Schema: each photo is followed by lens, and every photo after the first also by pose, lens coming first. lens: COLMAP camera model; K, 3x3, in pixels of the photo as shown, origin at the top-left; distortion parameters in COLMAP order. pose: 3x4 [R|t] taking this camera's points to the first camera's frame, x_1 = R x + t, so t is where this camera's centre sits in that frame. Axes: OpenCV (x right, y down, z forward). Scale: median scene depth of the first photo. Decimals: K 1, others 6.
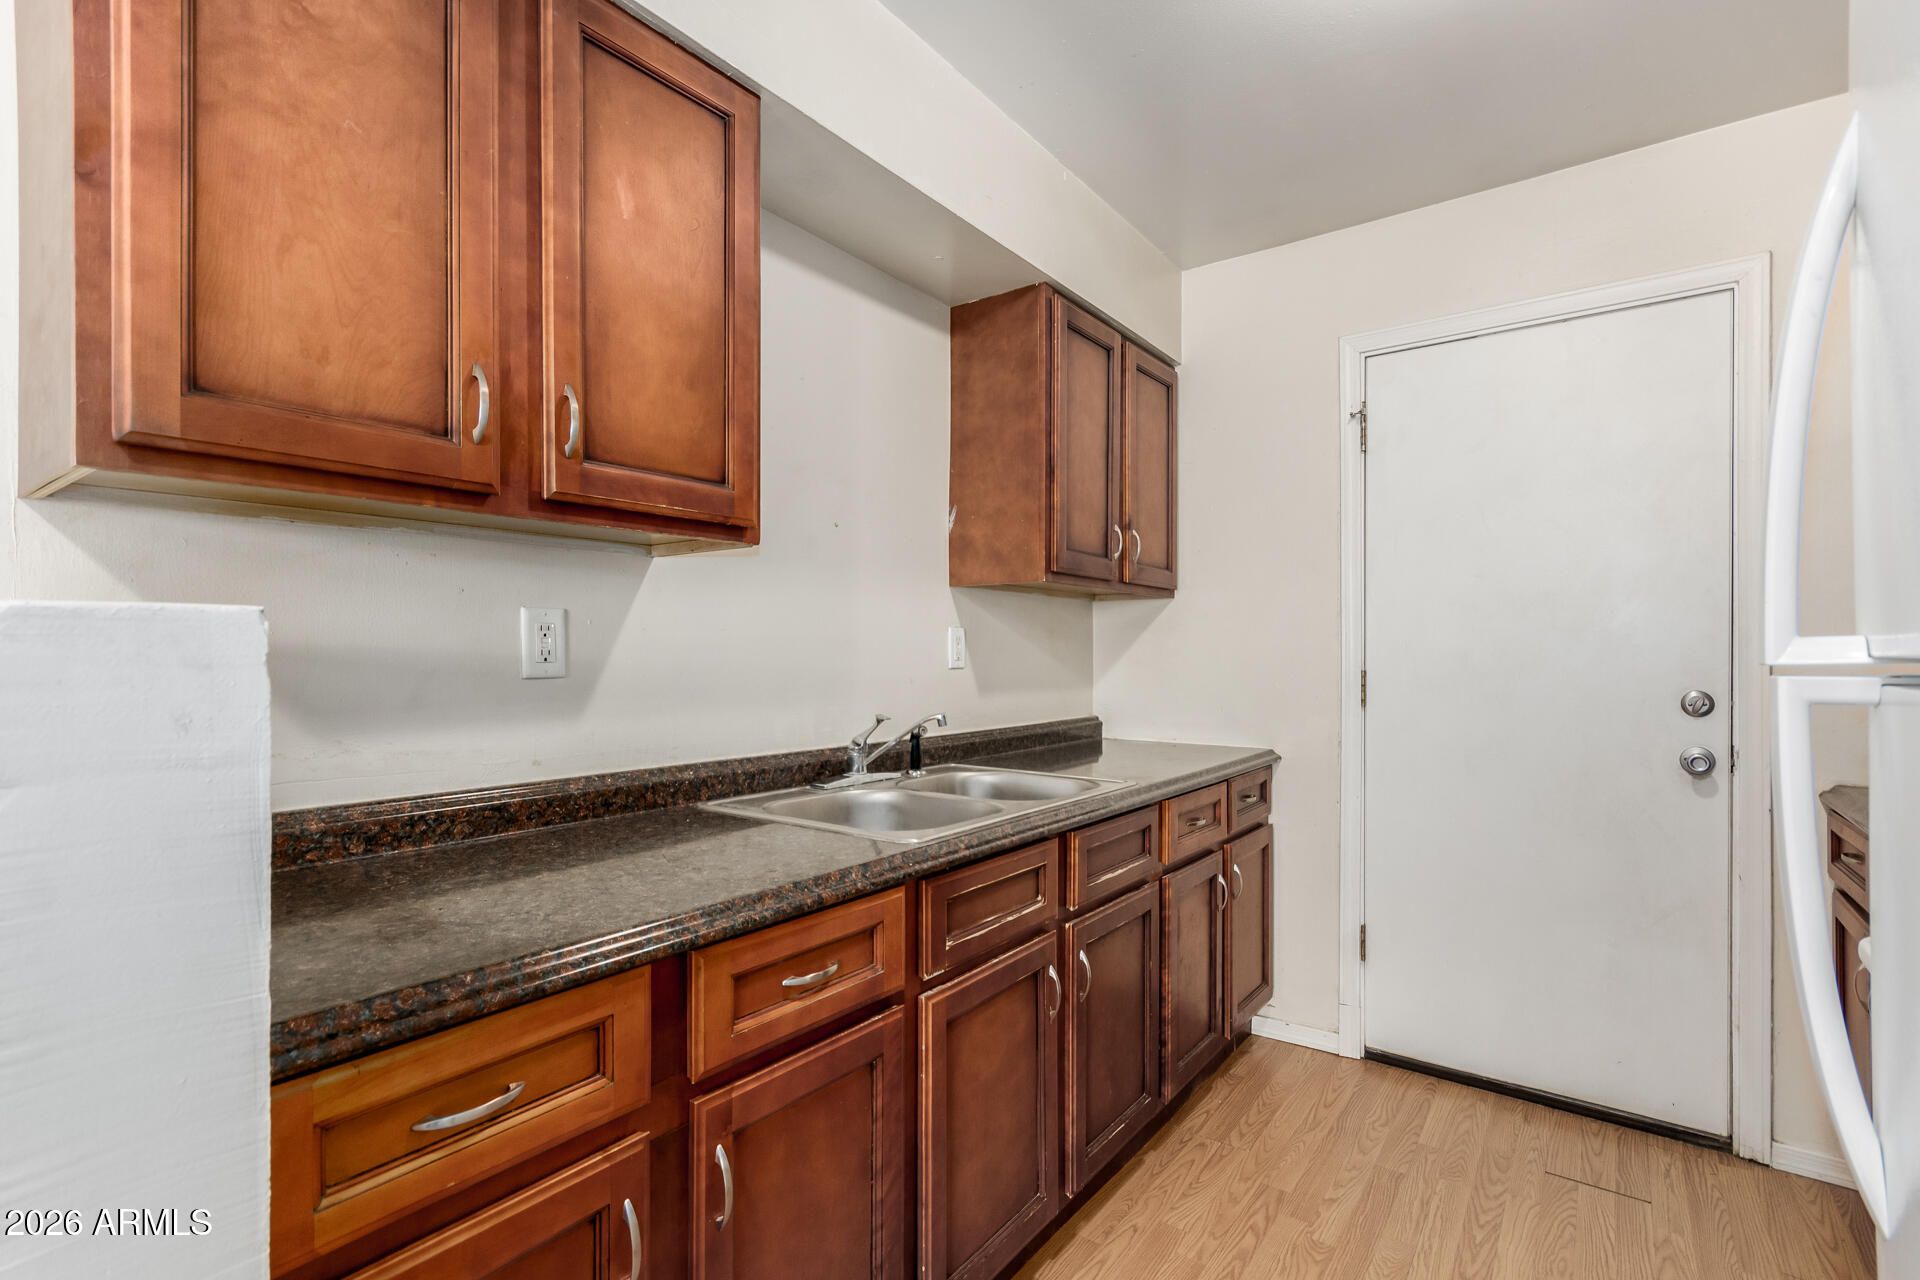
lens RADIAL K [[898.5, 0, 952.6], [0, 898.5, 651.1], [0, 0, 1]] dist [0.005077, 0.000981]
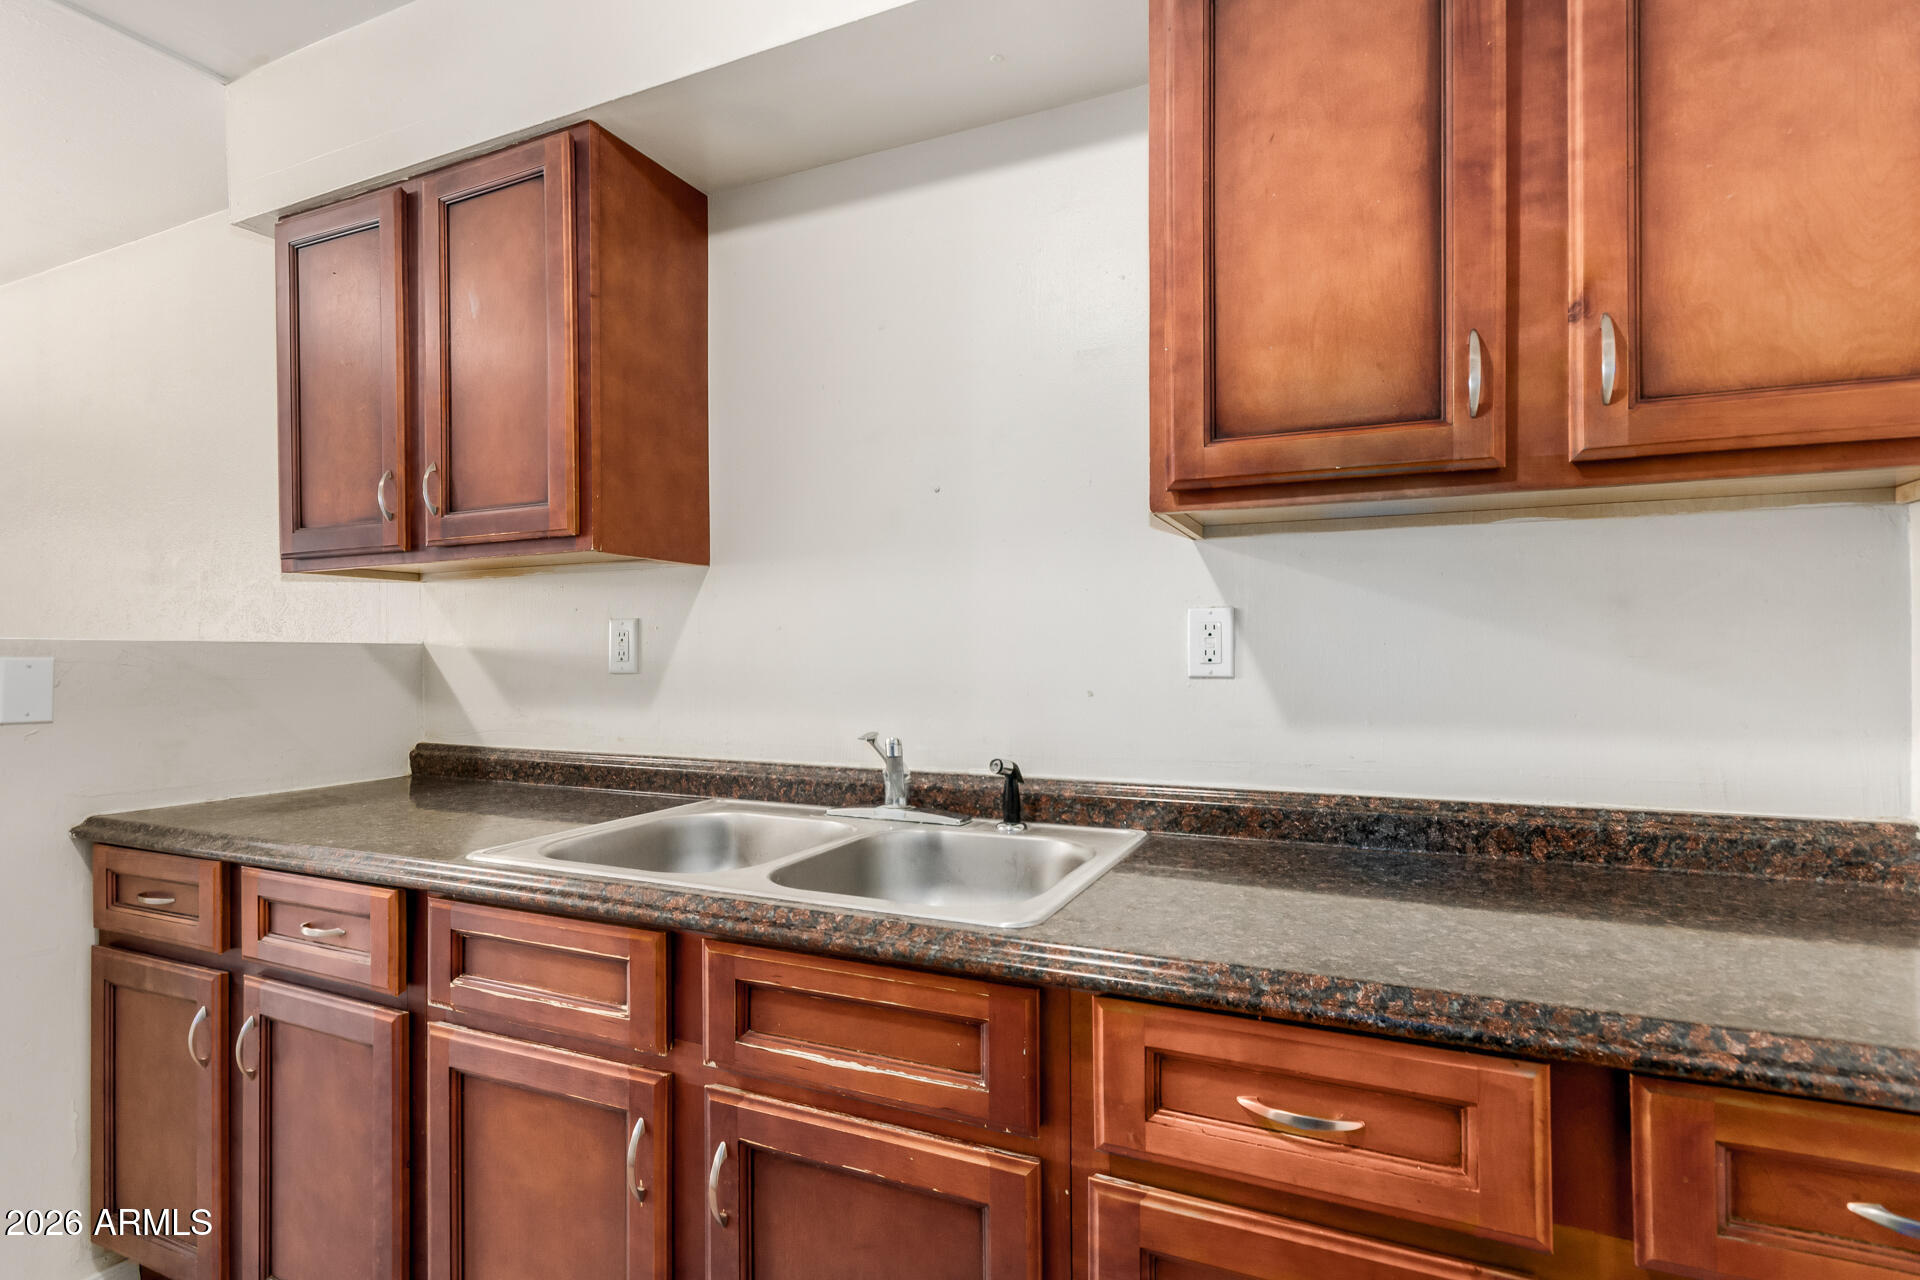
lens RADIAL K [[890.9, 0, 963.3], [0, 890.9, 659.7], [0, 0, 1]] dist [-0.001749, -0.000121]
pose [[0.251753, 0.007916, -0.967759, 0.670268], [0.004102, 0.999949, 0.009246, 0.000102], [0.967783, -0.006298, 0.251708, 0.864463]]
